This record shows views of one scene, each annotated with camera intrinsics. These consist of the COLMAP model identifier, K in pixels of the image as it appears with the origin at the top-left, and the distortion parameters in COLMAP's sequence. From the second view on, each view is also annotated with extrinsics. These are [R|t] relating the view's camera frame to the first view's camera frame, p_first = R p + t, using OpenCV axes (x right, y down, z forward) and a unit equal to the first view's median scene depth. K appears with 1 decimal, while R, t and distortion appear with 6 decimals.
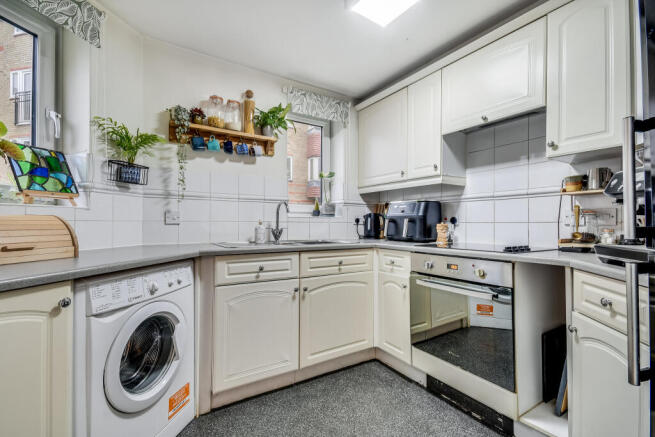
lens RADIAL K [[290.1, 0, 327.5], [0, 290.1, 218.5], [0, 0, 1]] dist [0.000067, -0.000008]
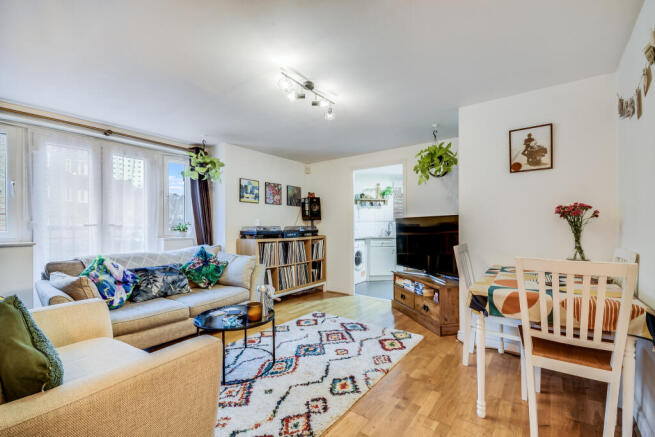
lens RADIAL K [[290.1, 0, 327.5], [0, 290.1, 218.5], [0, 0, 1]] dist [0.000067, -0.000008]
pose [[0.904883, -0.025063, -0.424921, 0.522357], [0.013662, 0.999461, -0.029858, -0.012784], [0.425440, 0.021212, 0.904738, -1.935153]]
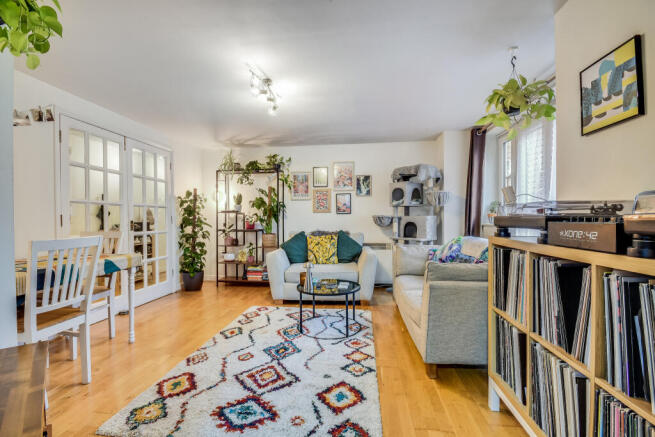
lens RADIAL K [[290.1, 0, 327.5], [0, 290.1, 218.5], [0, 0, 1]] dist [0.000067, -0.000008]
pose [[-0.996682, 0.000804, -0.081388, -0.901927], [0.001140, 0.999991, -0.004087, 0.038438], [0.081384, -0.004167, -0.996674, 2.655360]]
